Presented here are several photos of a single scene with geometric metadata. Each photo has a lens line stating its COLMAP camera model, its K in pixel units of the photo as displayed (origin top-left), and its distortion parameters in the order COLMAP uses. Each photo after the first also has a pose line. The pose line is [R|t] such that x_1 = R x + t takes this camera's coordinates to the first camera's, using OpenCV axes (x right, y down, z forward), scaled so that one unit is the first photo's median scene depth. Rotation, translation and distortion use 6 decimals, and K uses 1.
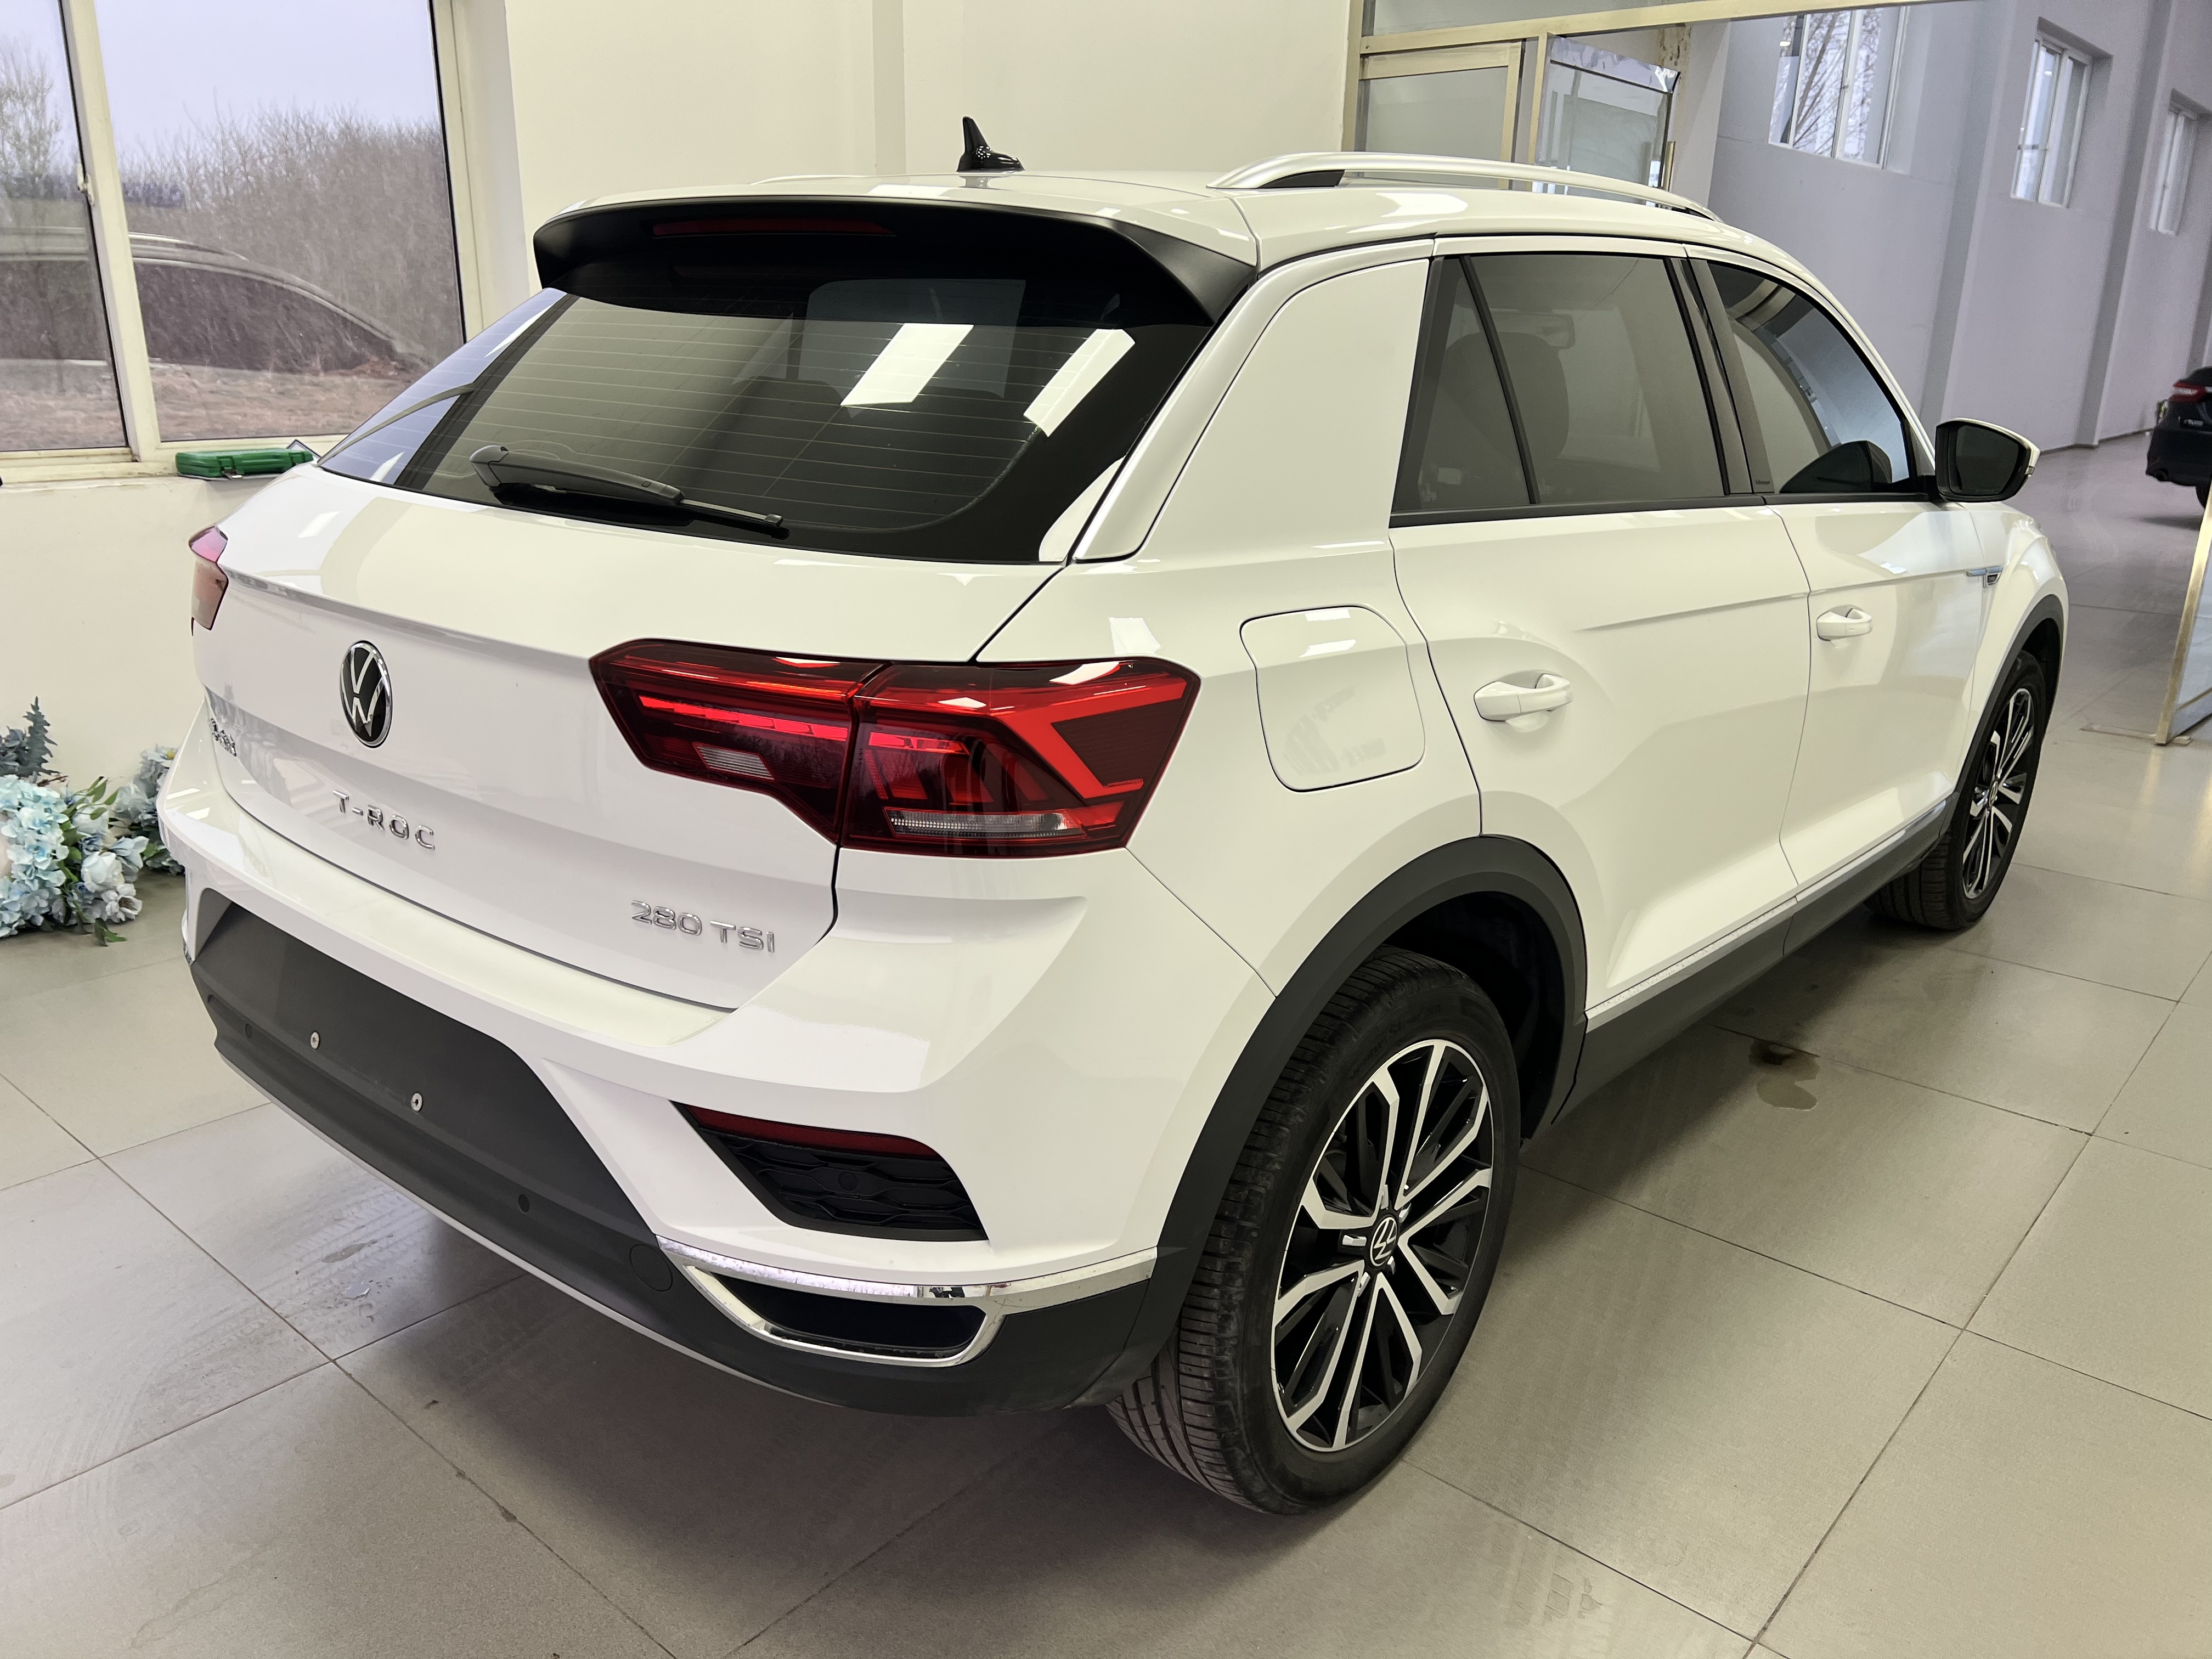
lens RADIAL K [[1670.4, 0, 1116.6], [0, 1670.4, 811.3], [0, 0, 1]] dist [0.048147, -0.062482]
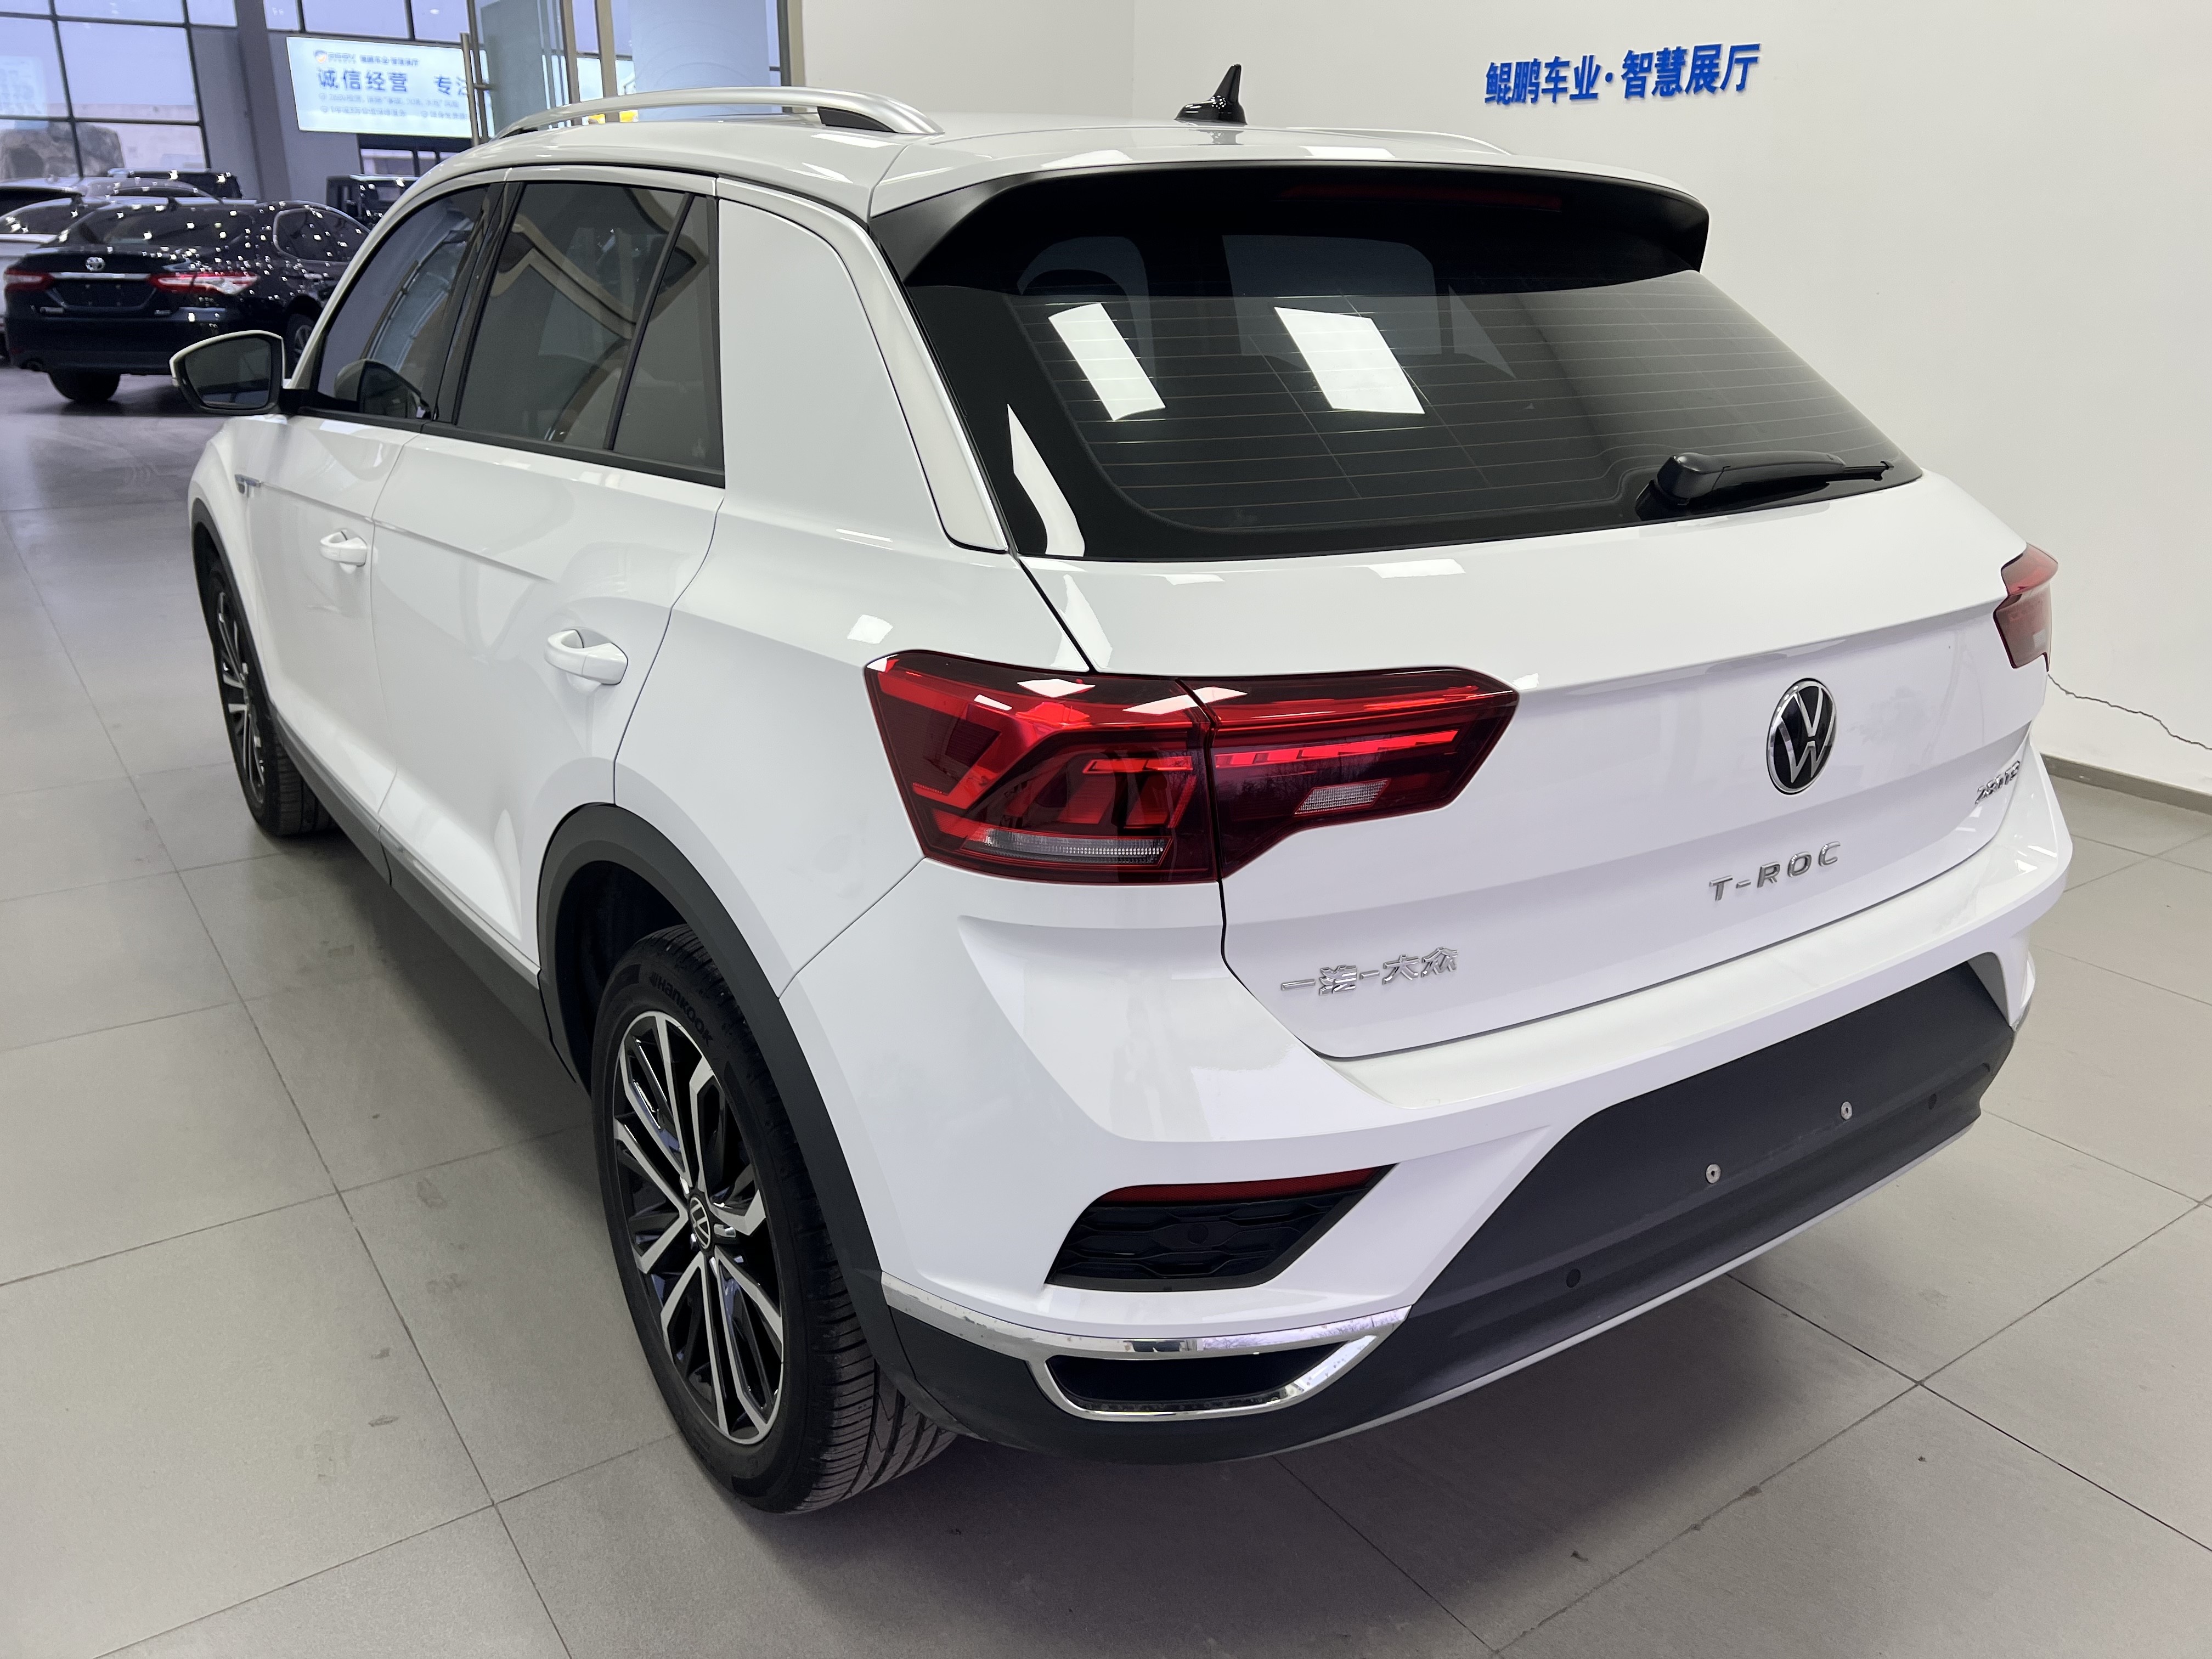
lens RADIAL K [[1659.7, 0, 1106.0], [0, 1659.7, 829.5], [0, 0, 1]] dist [0.054517, -0.008239]
pose [[0.249856, -0.337399, 0.907598, -1.514577], [0.271580, 0.924123, 0.268778, -0.402385], [-0.929417, 0.179330, 0.322528, 1.165524]]
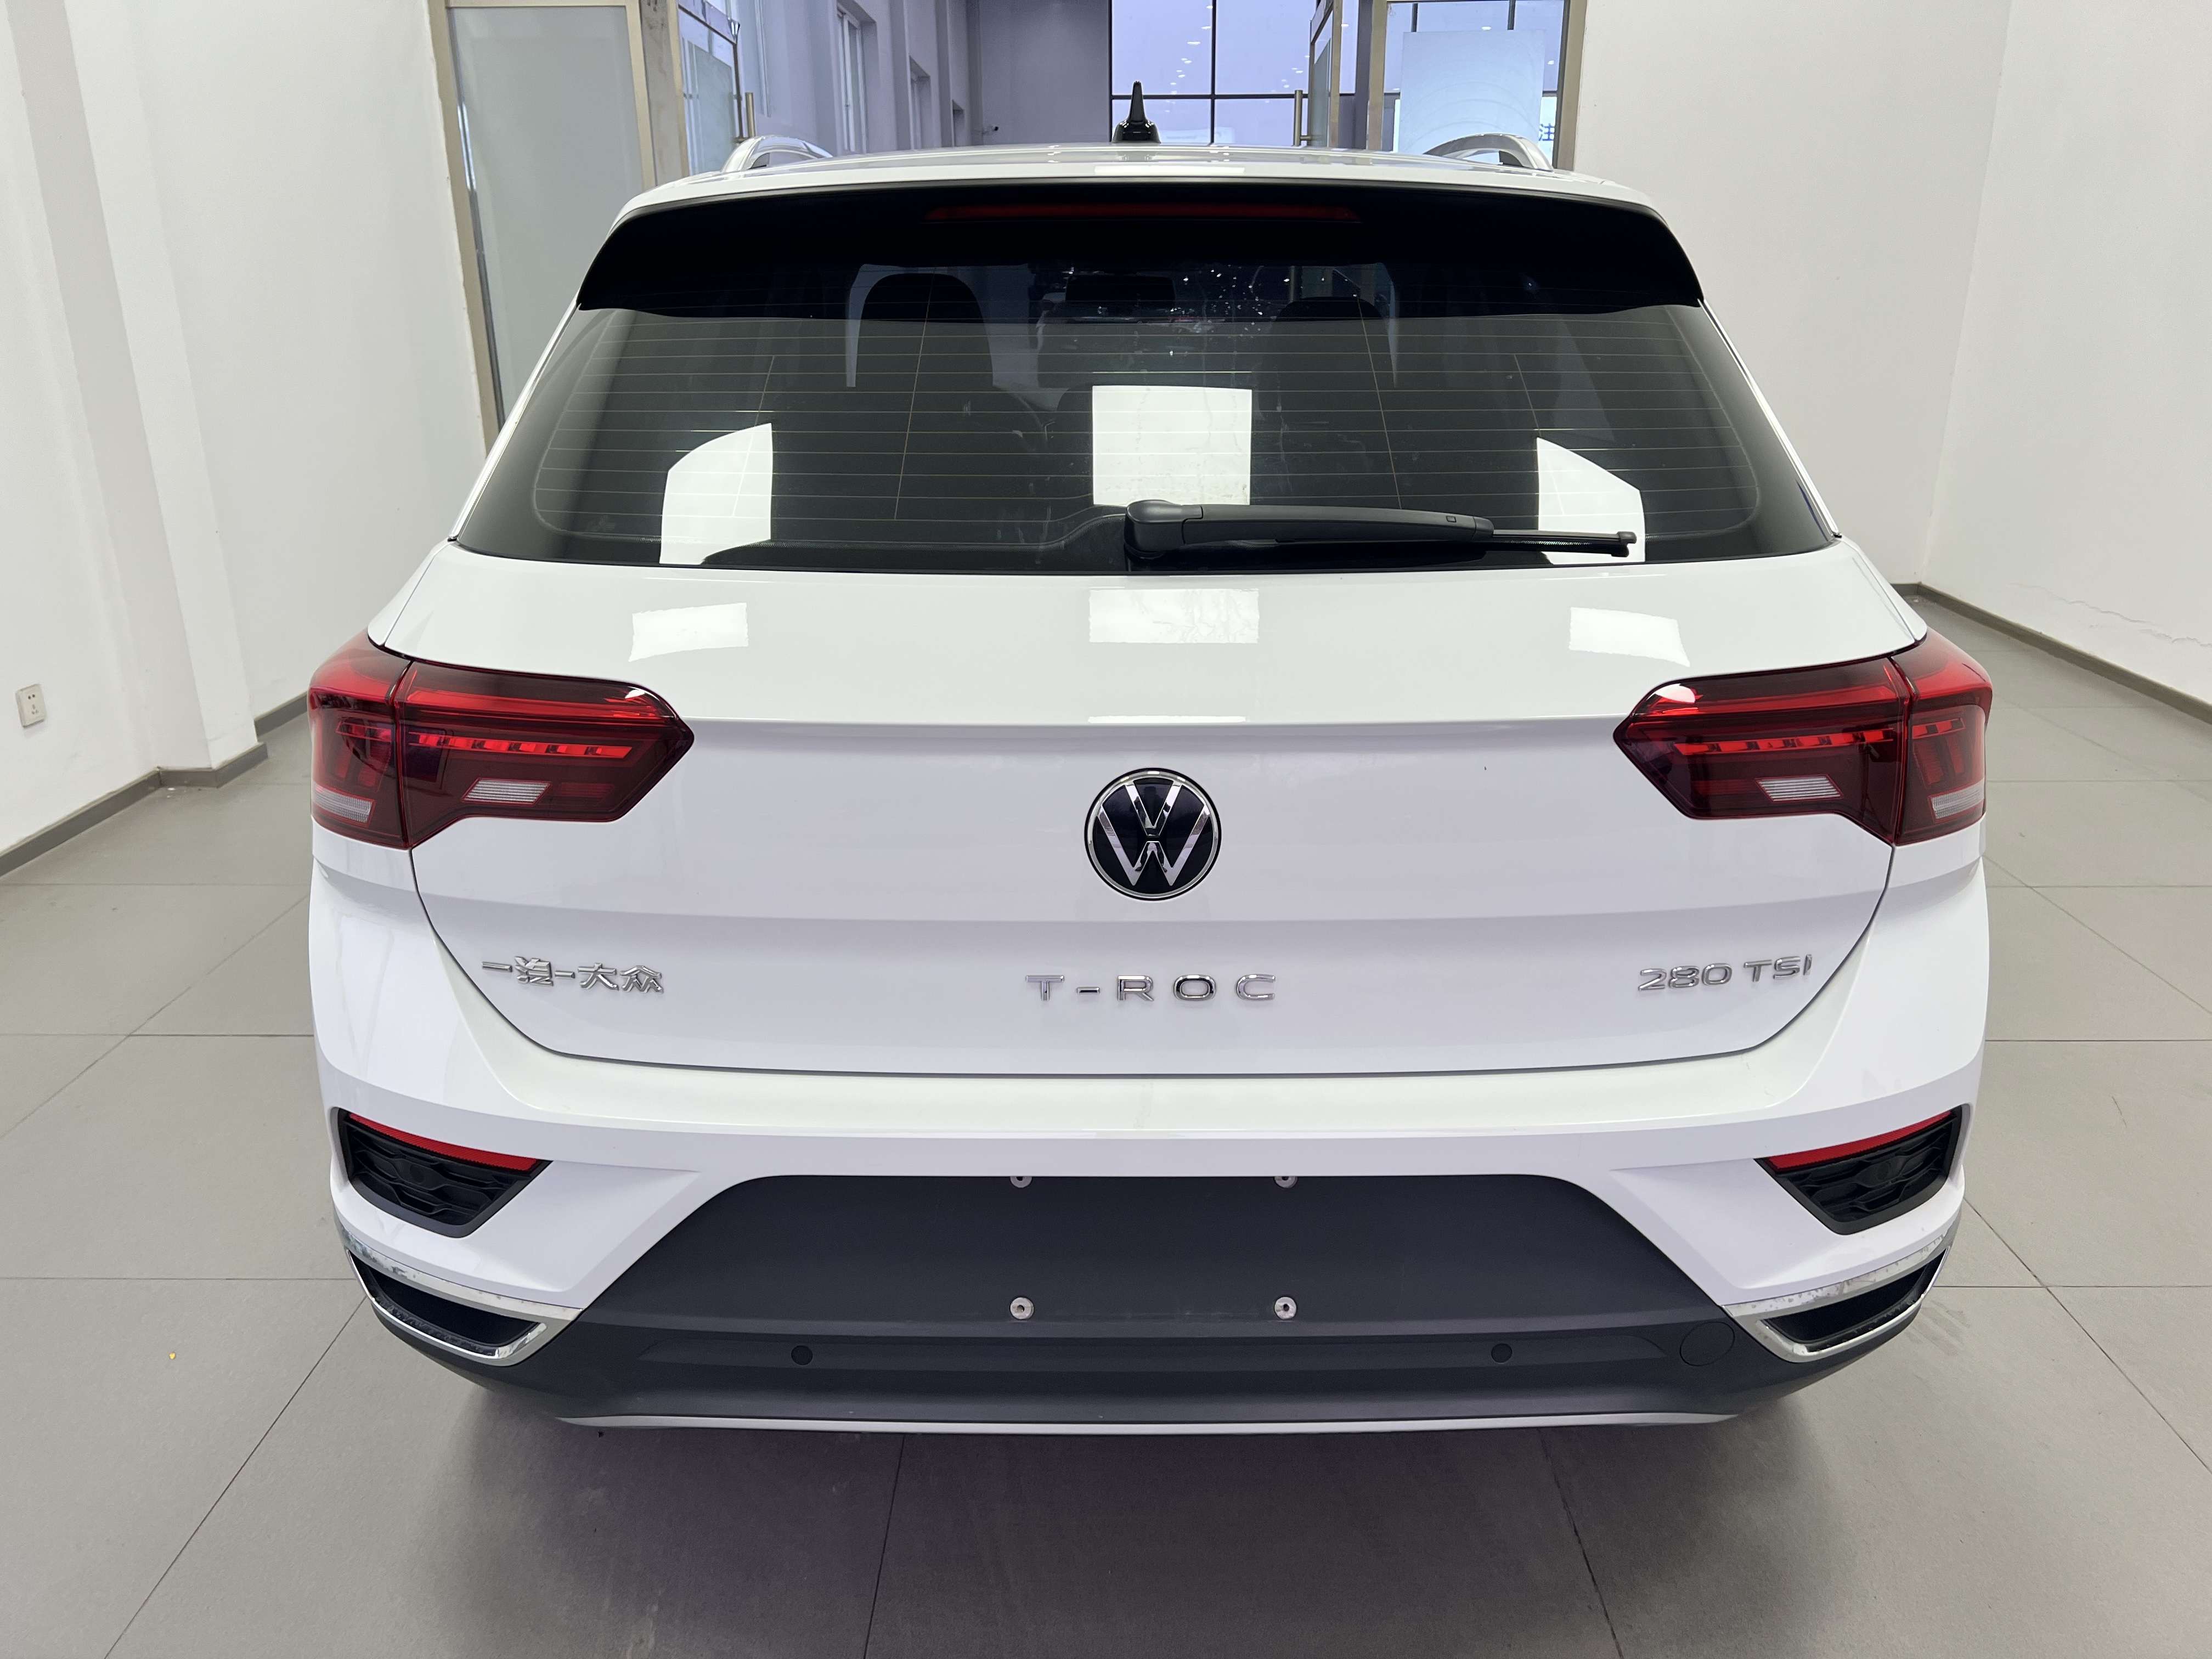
lens RADIAL K [[1670.4, 0, 1116.6], [0, 1670.4, 811.3], [0, 0, 1]] dist [0.048147, -0.062482]
pose [[0.757782, -0.224030, 0.612844, -1.030498], [0.204649, 0.973423, 0.102793, -0.180817], [-0.619585, 0.047523, 0.783490, 0.452783]]
